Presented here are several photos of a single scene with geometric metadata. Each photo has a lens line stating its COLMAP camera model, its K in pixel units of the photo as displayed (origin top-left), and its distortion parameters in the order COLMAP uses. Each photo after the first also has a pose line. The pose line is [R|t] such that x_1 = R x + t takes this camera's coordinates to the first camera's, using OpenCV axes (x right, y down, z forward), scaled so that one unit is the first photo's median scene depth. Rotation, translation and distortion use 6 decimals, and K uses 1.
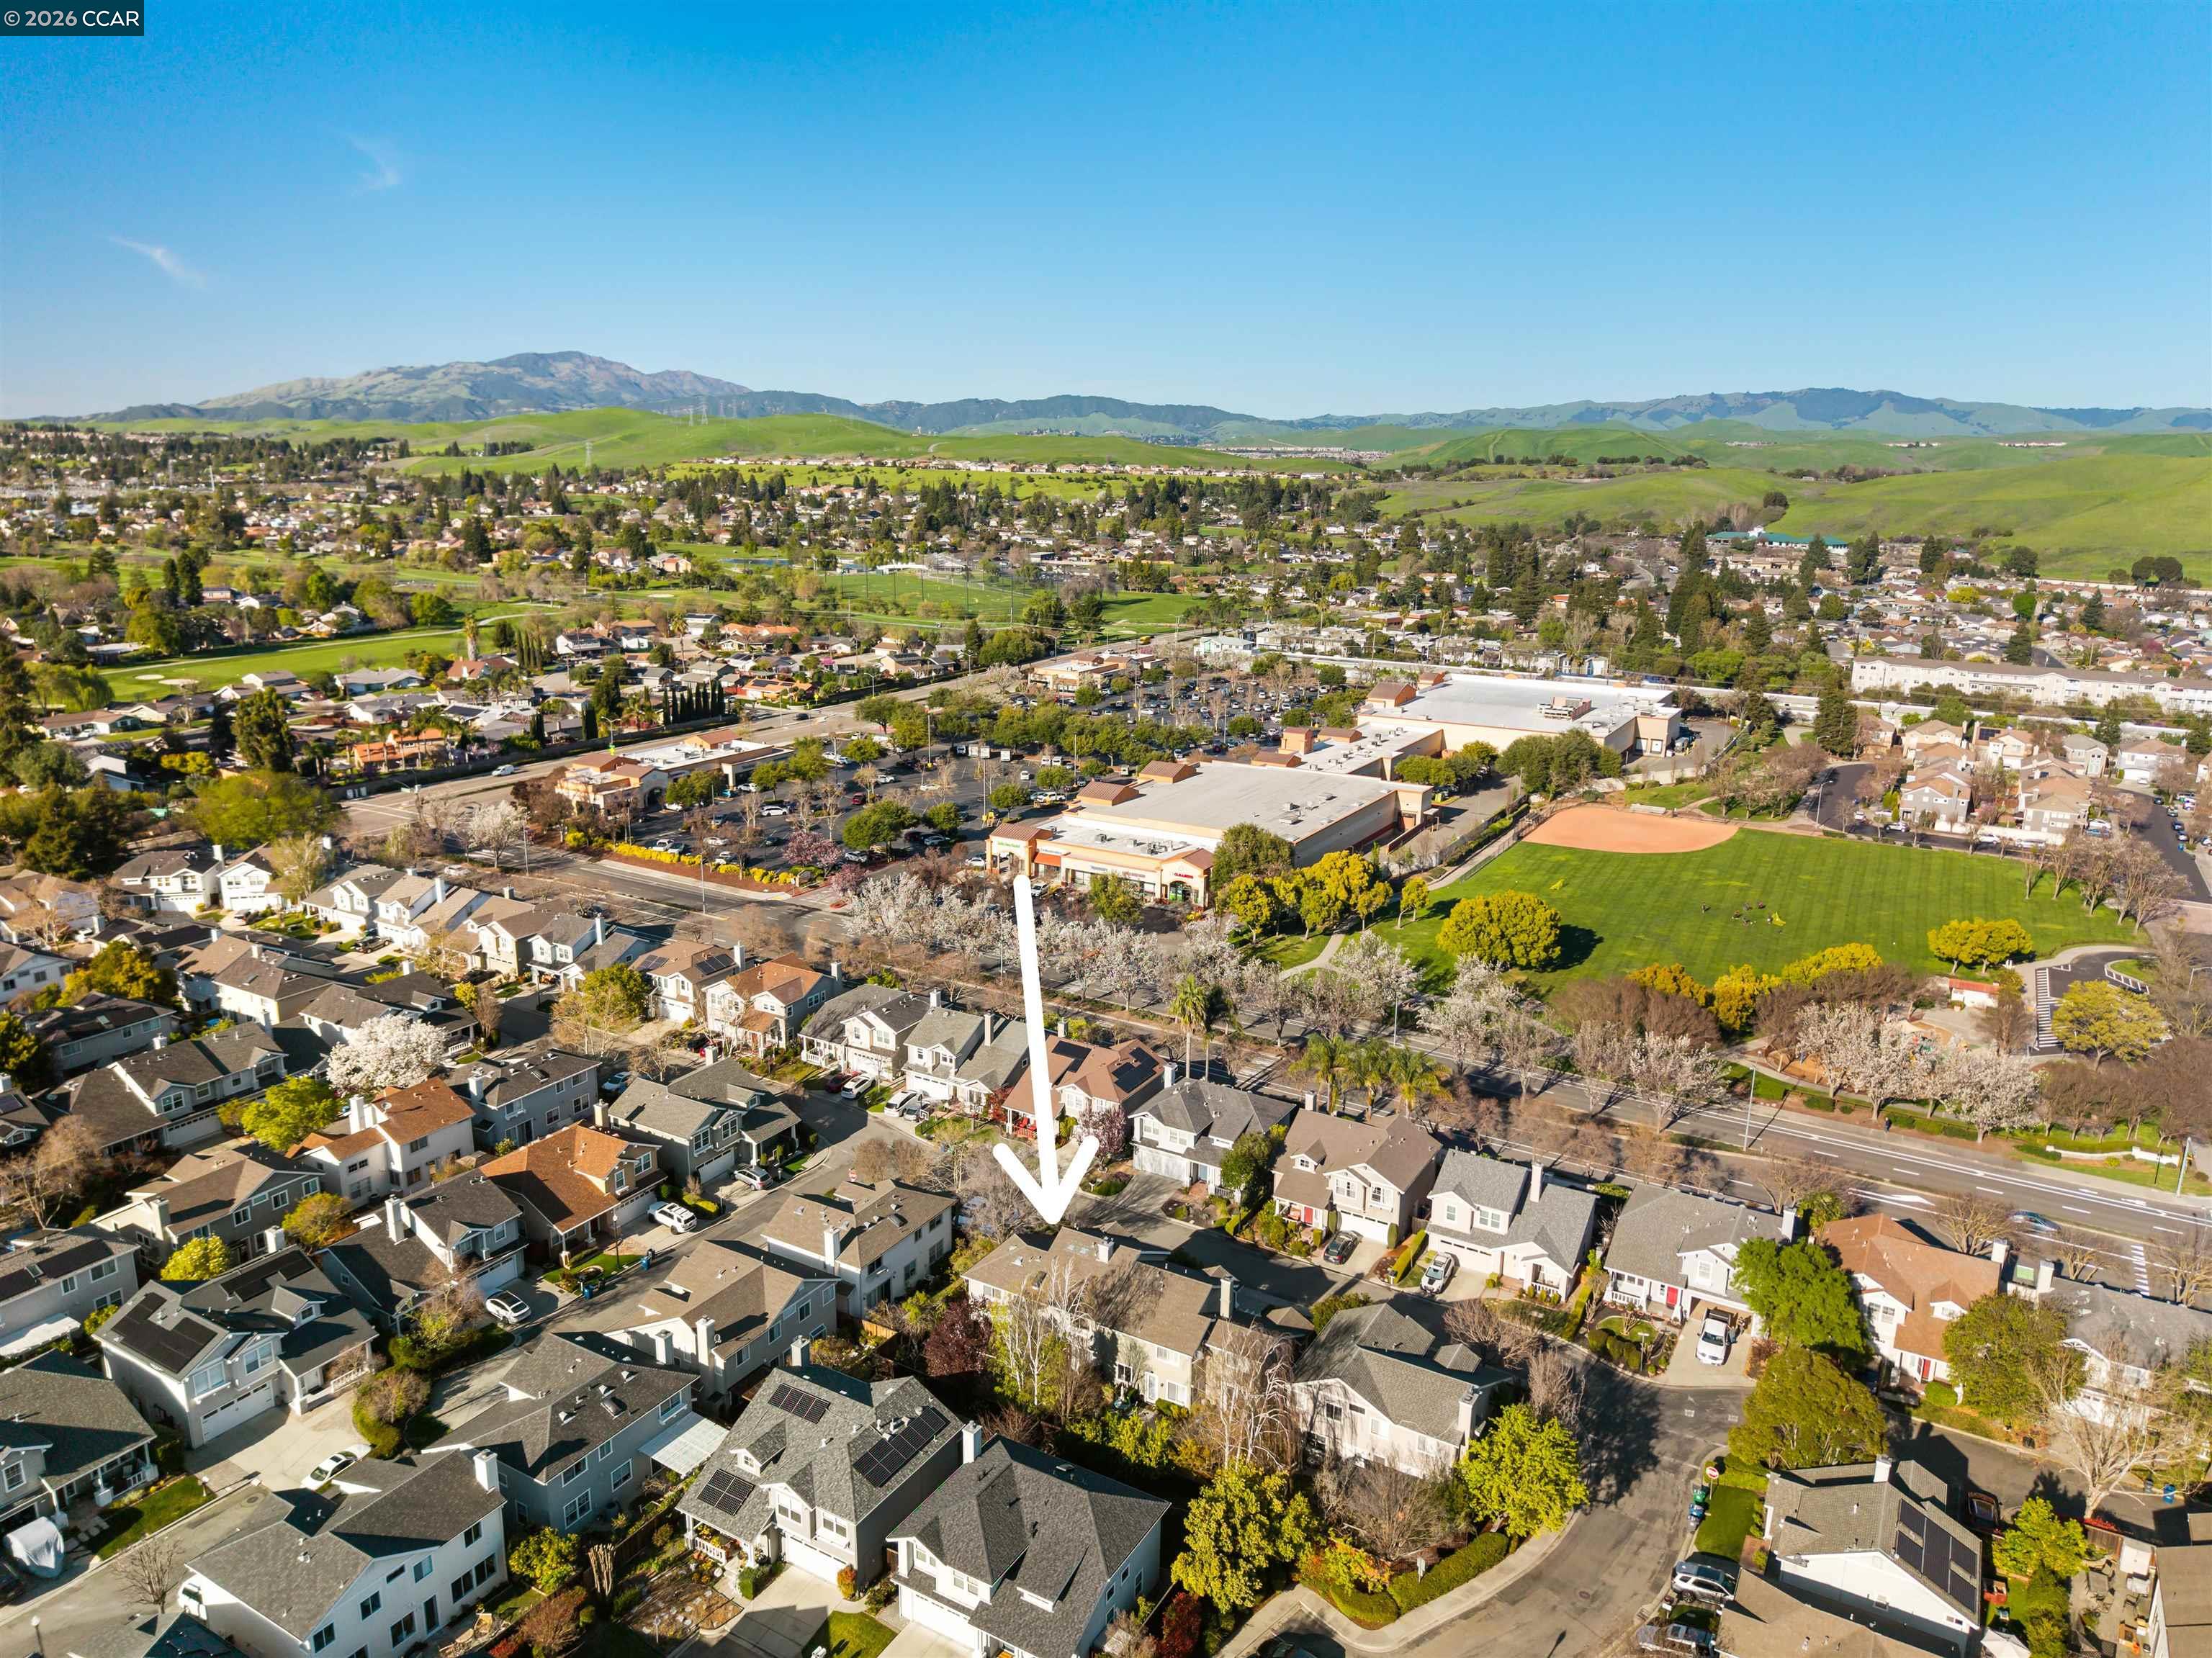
lens RADIAL K [[1498.4, 0, 1104.5], [0, 1498.4, 818.2], [0, 0, 1]] dist [0.016271, -0.016329]
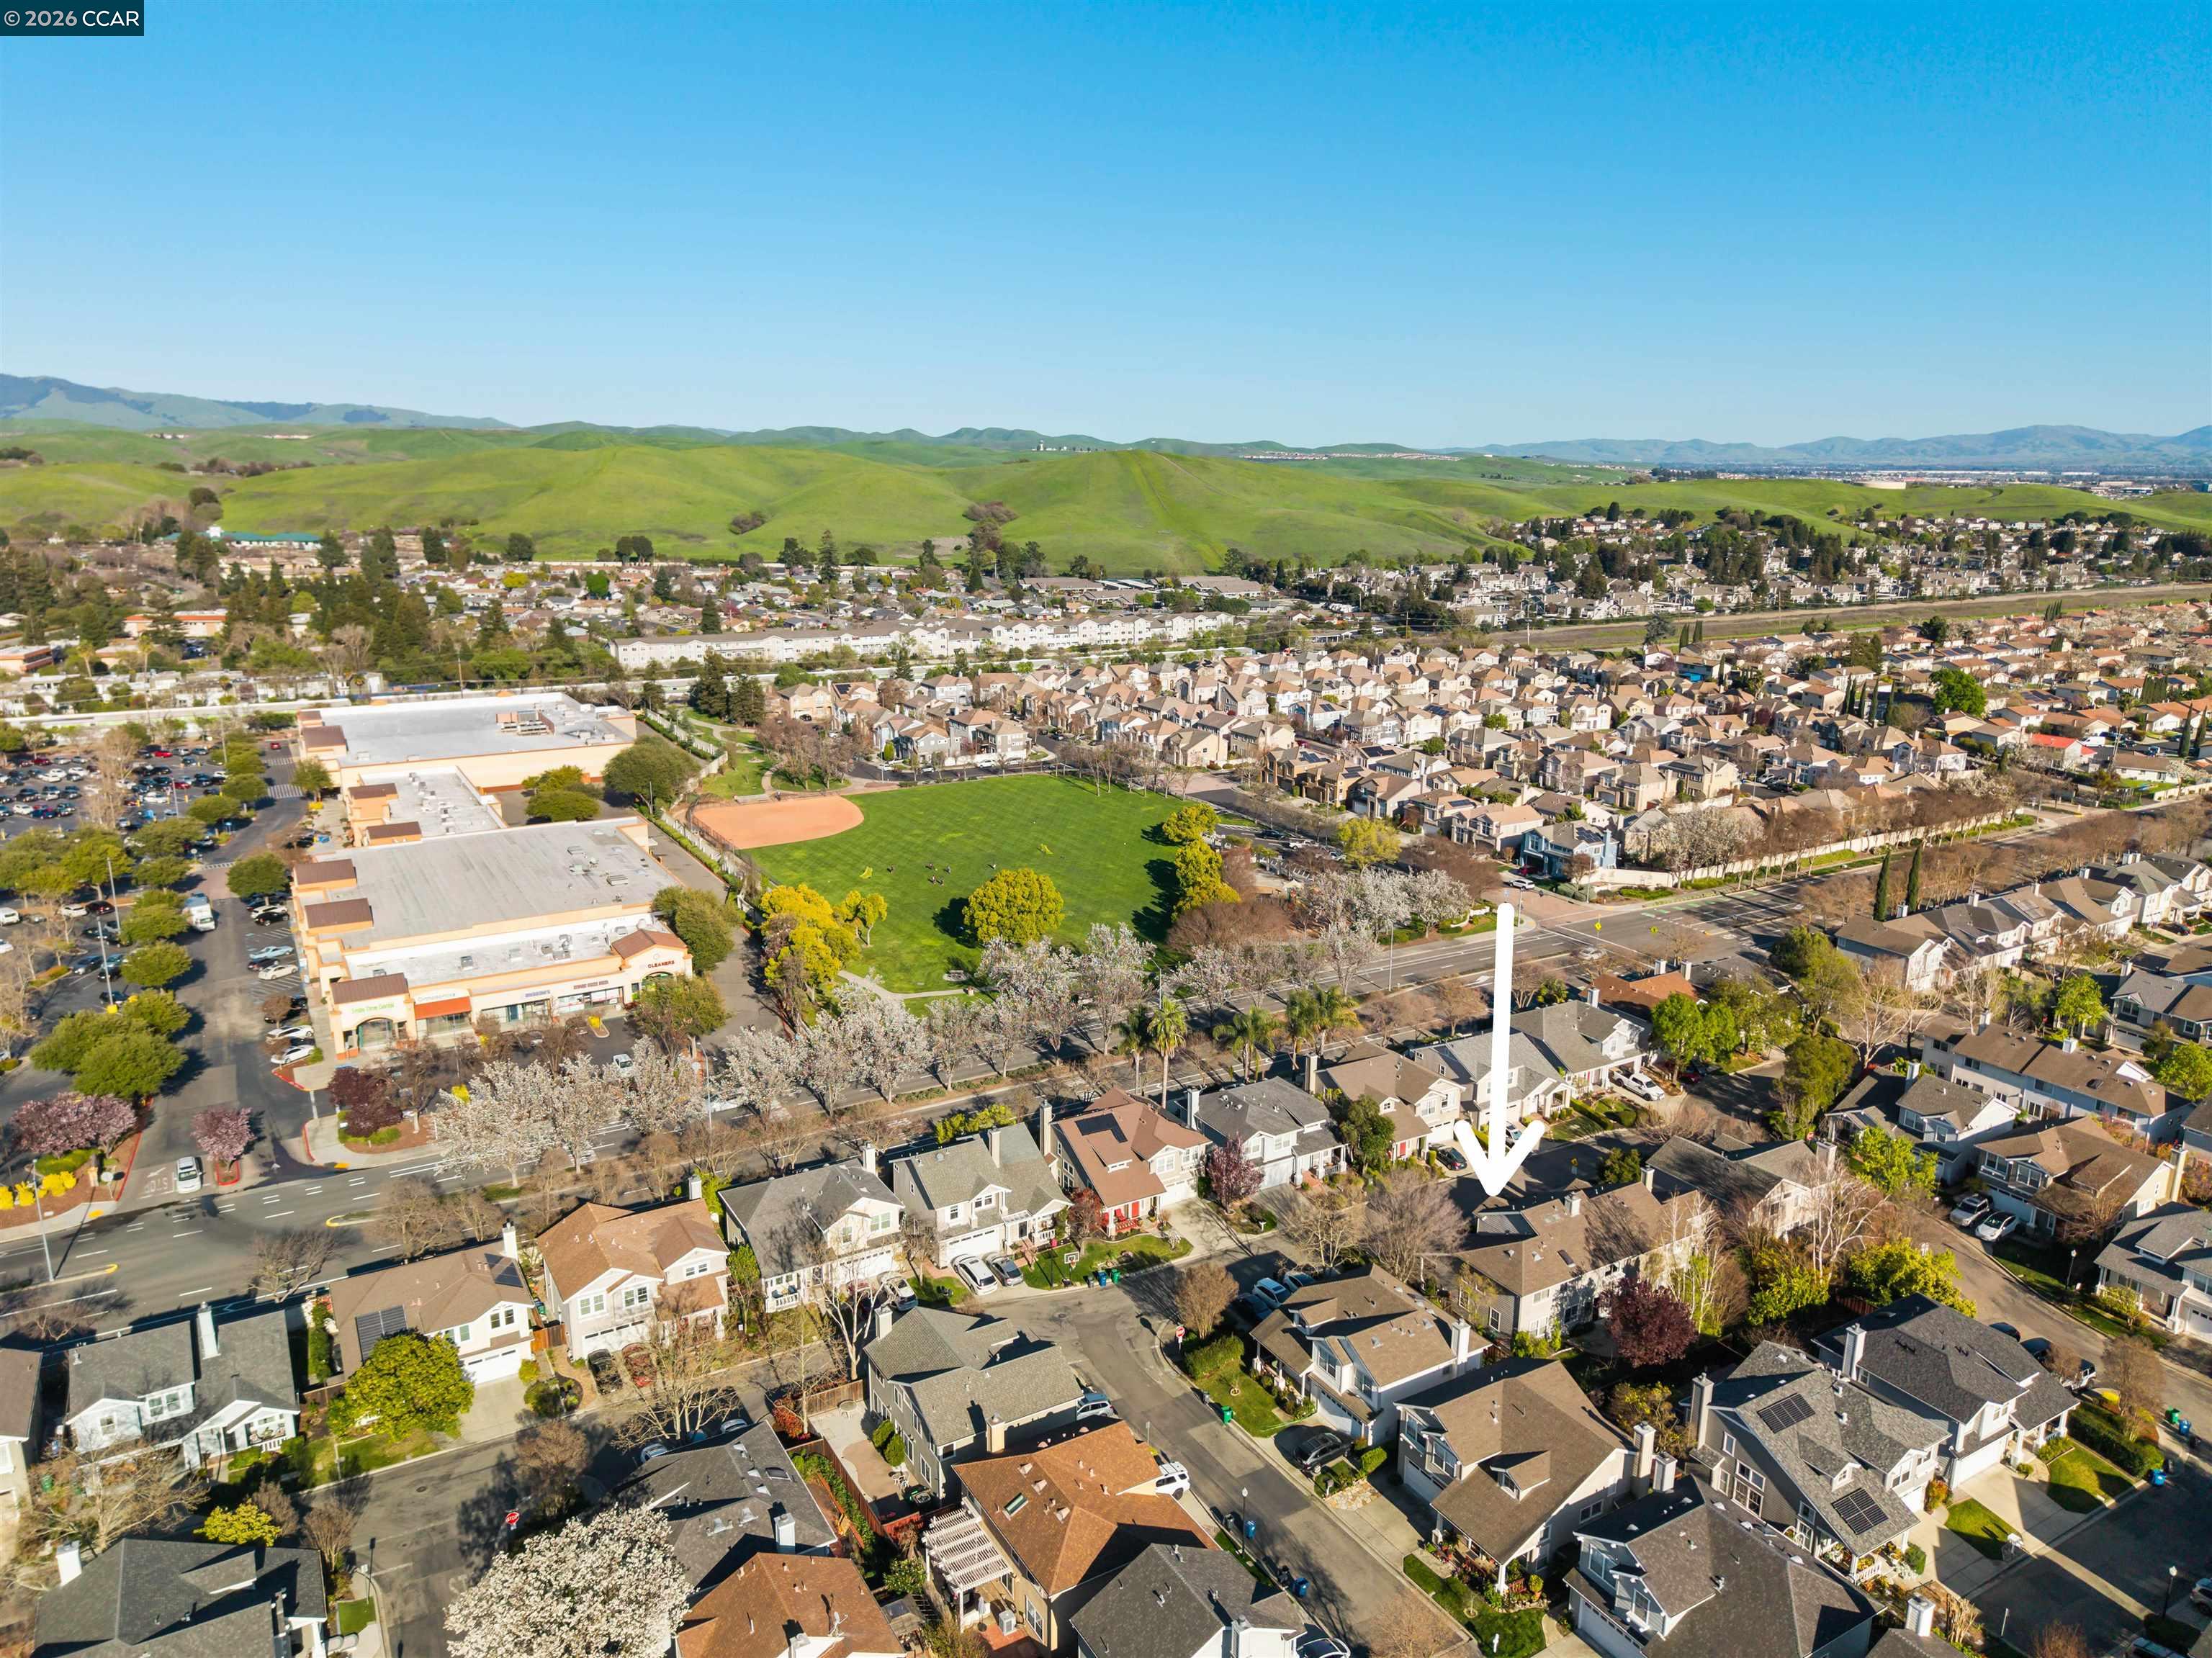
lens RADIAL K [[1498.4, 0, 1104.5], [0, 1498.4, 818.2], [0, 0, 1]] dist [0.016271, -0.016329]
pose [[0.479150, -0.211136, 0.851961, -0.399298], [0.206725, 0.970478, 0.124243, -0.071414], [-0.853042, 0.116591, 0.508651, 0.277246]]
